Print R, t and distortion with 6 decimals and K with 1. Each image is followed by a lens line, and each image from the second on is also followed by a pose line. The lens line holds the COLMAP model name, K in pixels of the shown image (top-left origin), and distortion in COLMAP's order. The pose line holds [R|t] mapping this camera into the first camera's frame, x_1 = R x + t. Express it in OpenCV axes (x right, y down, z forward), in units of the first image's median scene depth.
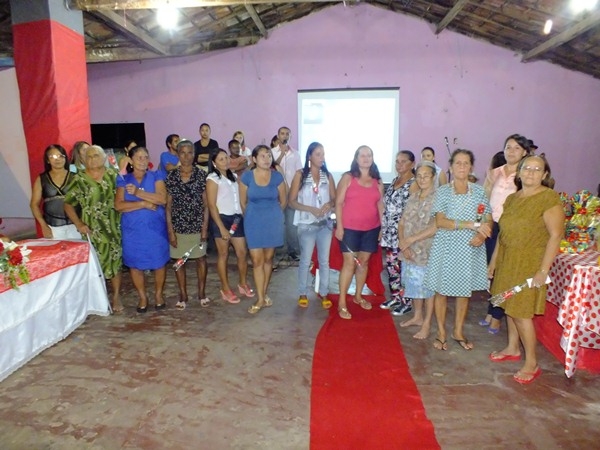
lens RADIAL K [[389.6, 0, 302.4], [0, 389.6, 228.4], [0, 0, 1]] dist [-0.070424, 0.032777]
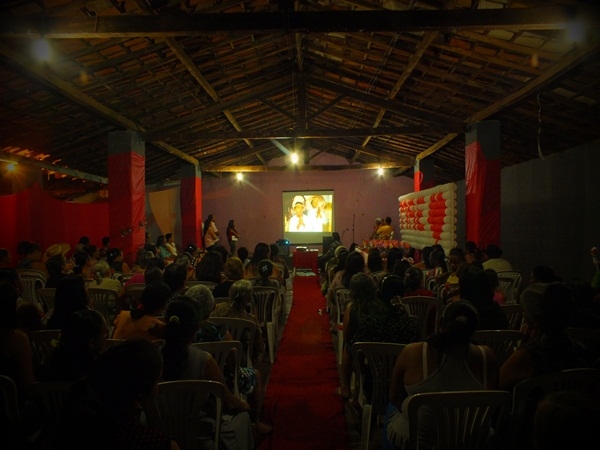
lens RADIAL K [[389.6, 0, 302.4], [0, 389.6, 228.4], [0, 0, 1]] dist [-0.070424, 0.032777]
pose [[0.998255, -0.015150, 0.057074, -0.034961], [0.024582, 0.985415, -0.168383, 0.203664], [-0.053691, 0.169492, 0.984068, -1.134964]]
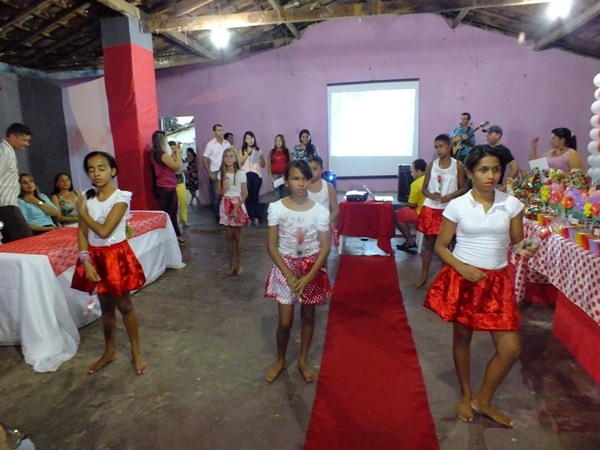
lens RADIAL K [[389.6, 0, 302.4], [0, 389.6, 228.4], [0, 0, 1]] dist [-0.070424, 0.032777]
pose [[0.995527, -0.005076, -0.094337, 0.024461], [0.008330, 0.999383, 0.034126, 0.028077], [0.094106, -0.034759, 0.994955, -0.172162]]
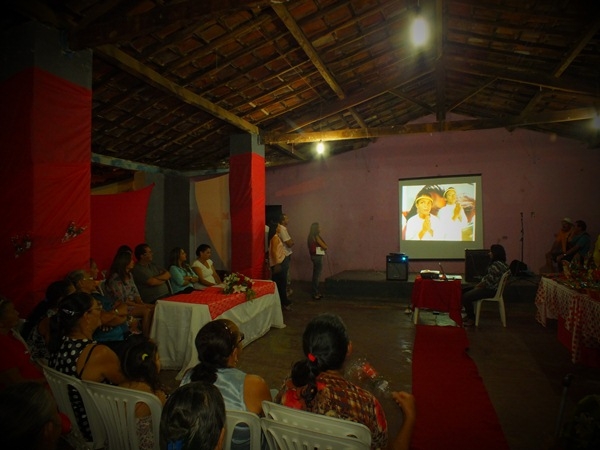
lens RADIAL K [[389.6, 0, 302.4], [0, 389.6, 228.4], [0, 0, 1]] dist [-0.070424, 0.032777]
pose [[0.969188, -0.010400, -0.246103, -0.009027], [-0.033938, 0.983942, -0.175231, 0.057261], [0.243974, 0.178184, 0.953272, -0.364709]]
